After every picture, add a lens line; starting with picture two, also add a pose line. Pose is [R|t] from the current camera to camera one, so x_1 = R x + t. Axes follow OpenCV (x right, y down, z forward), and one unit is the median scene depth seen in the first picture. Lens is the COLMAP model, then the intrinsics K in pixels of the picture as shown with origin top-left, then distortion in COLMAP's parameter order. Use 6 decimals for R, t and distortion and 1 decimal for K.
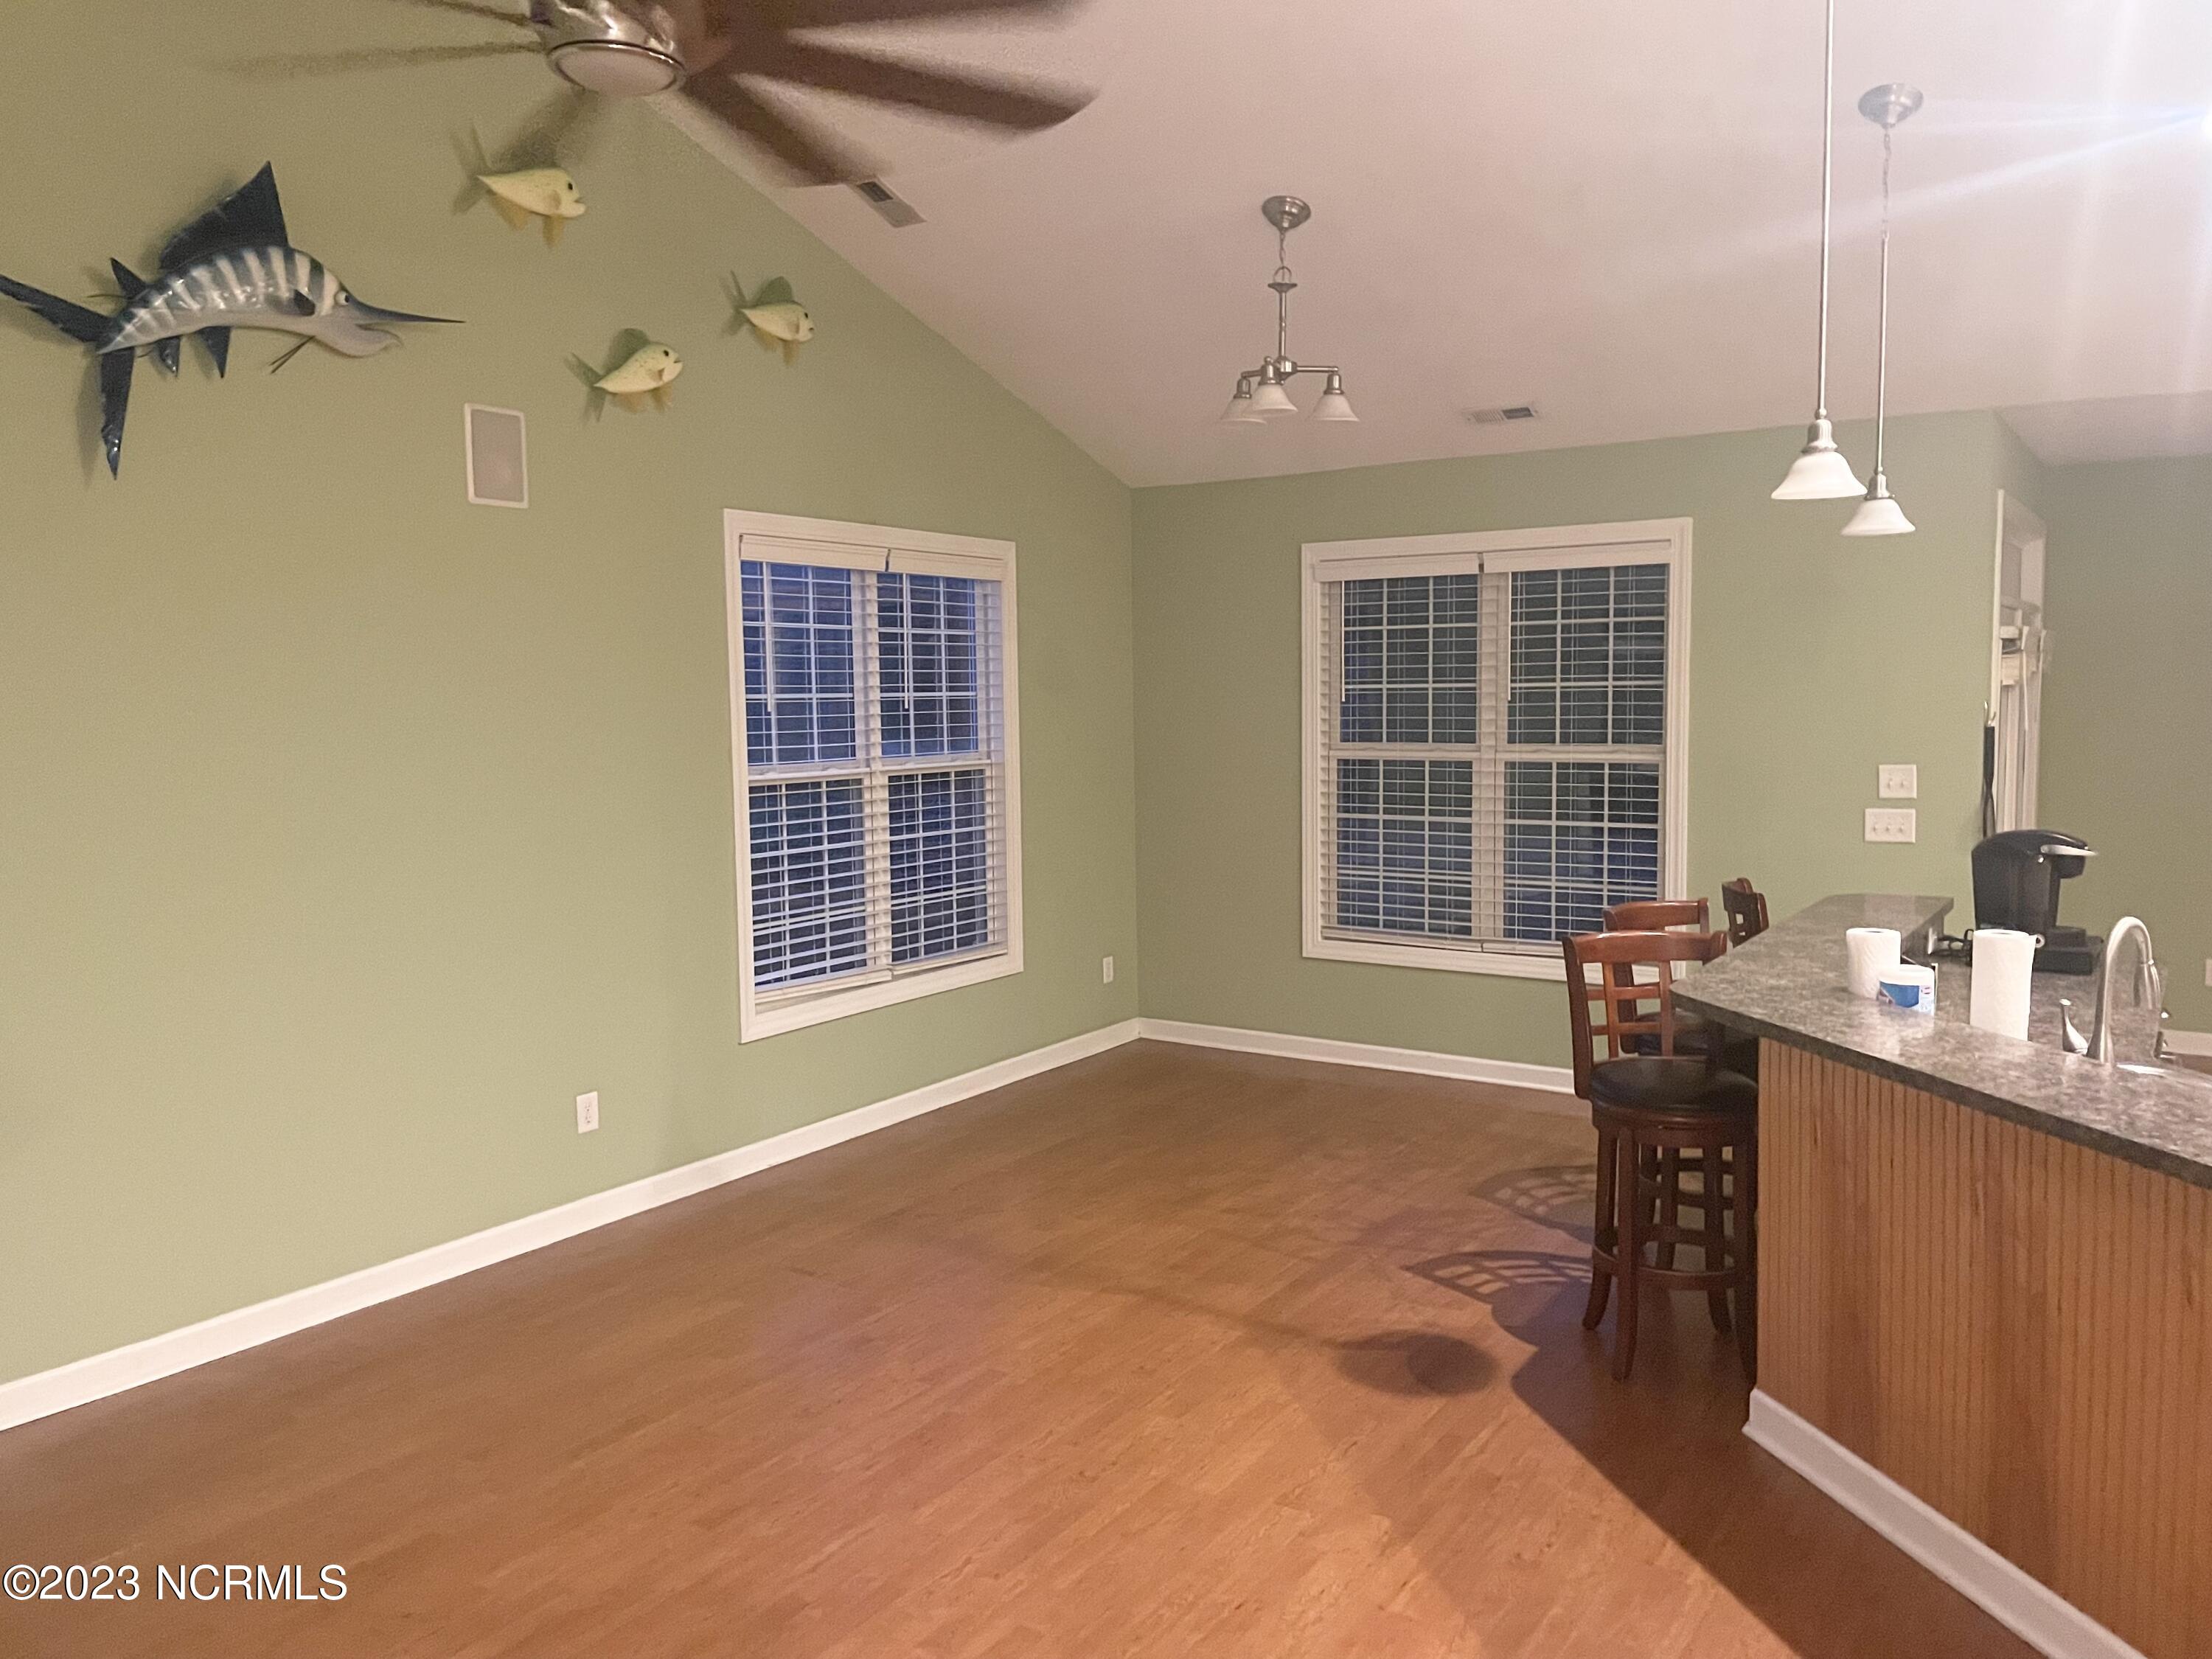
lens RADIAL K [[1679.9, 0, 1106.0], [0, 1679.9, 829.5], [0, 0, 1]] dist [0.054311, -0.004730]
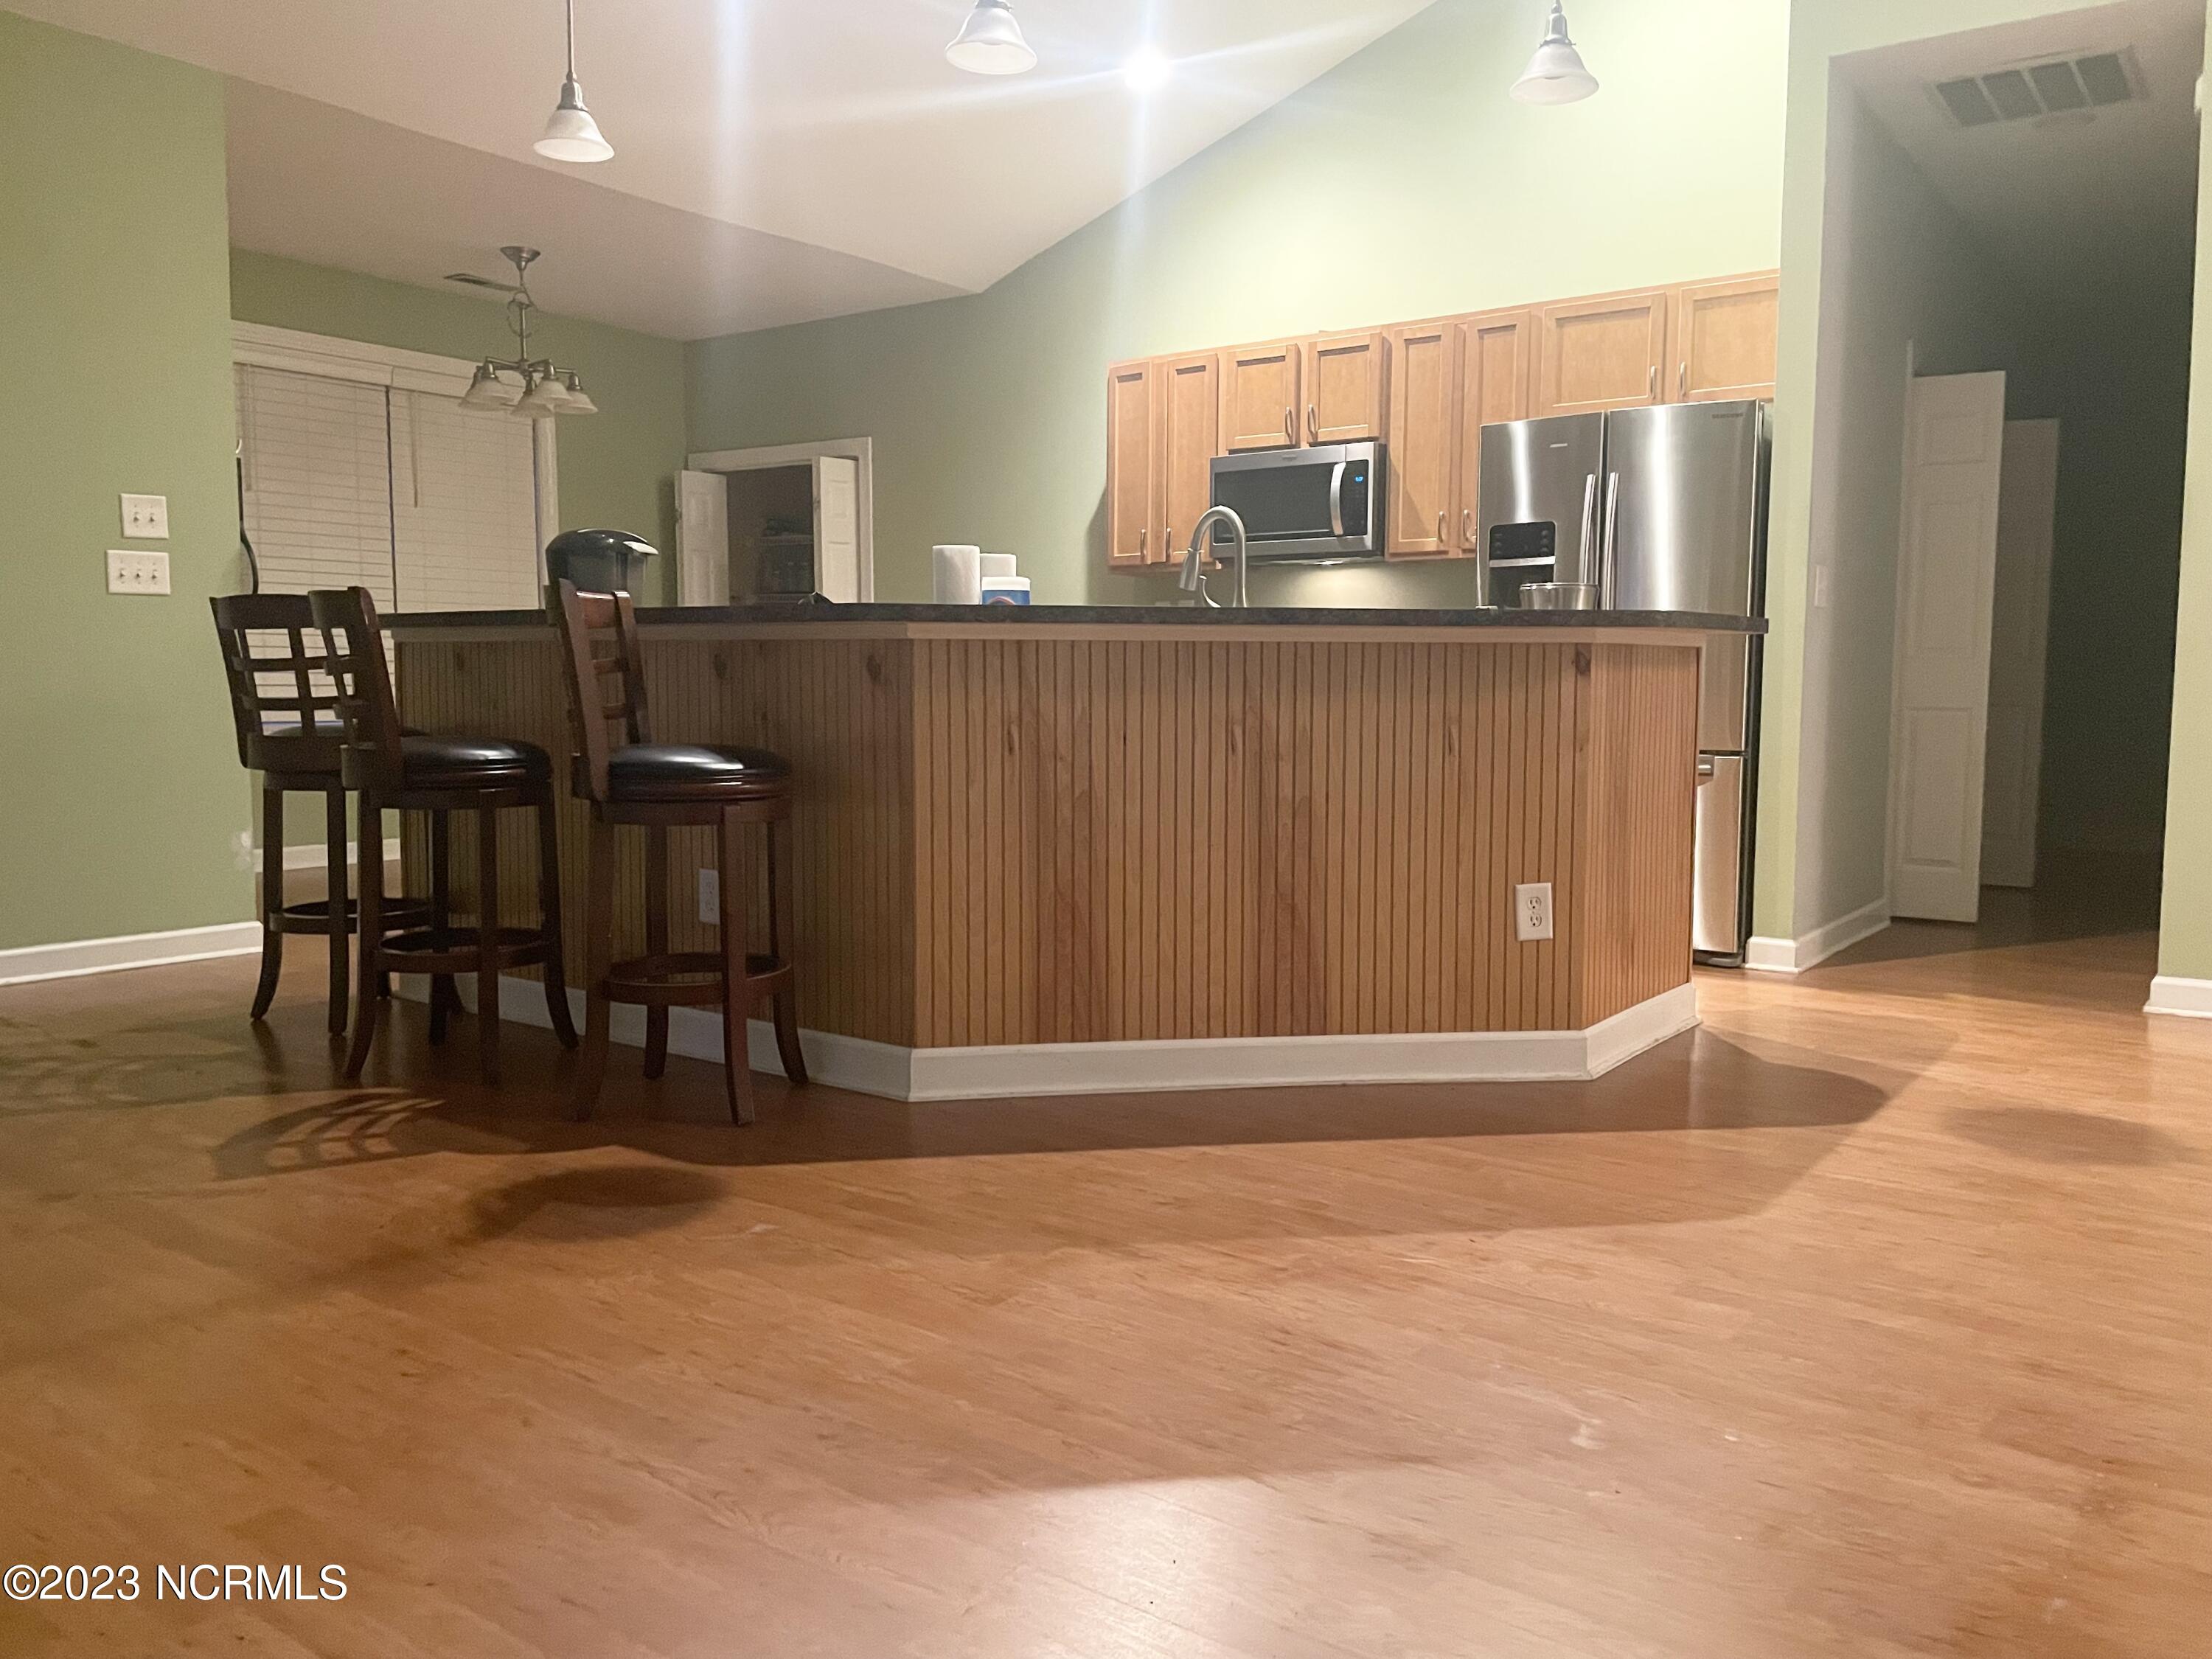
lens RADIAL K [[1679.9, 0, 1106.0], [0, 1679.9, 829.5], [0, 0, 1]] dist [0.054311, -0.004730]
pose [[0.066971, -0.082122, 0.994370, -0.445632], [0.079961, 0.993843, 0.076693, 0.131863], [-0.994546, 0.074374, 0.073125, 0.726952]]
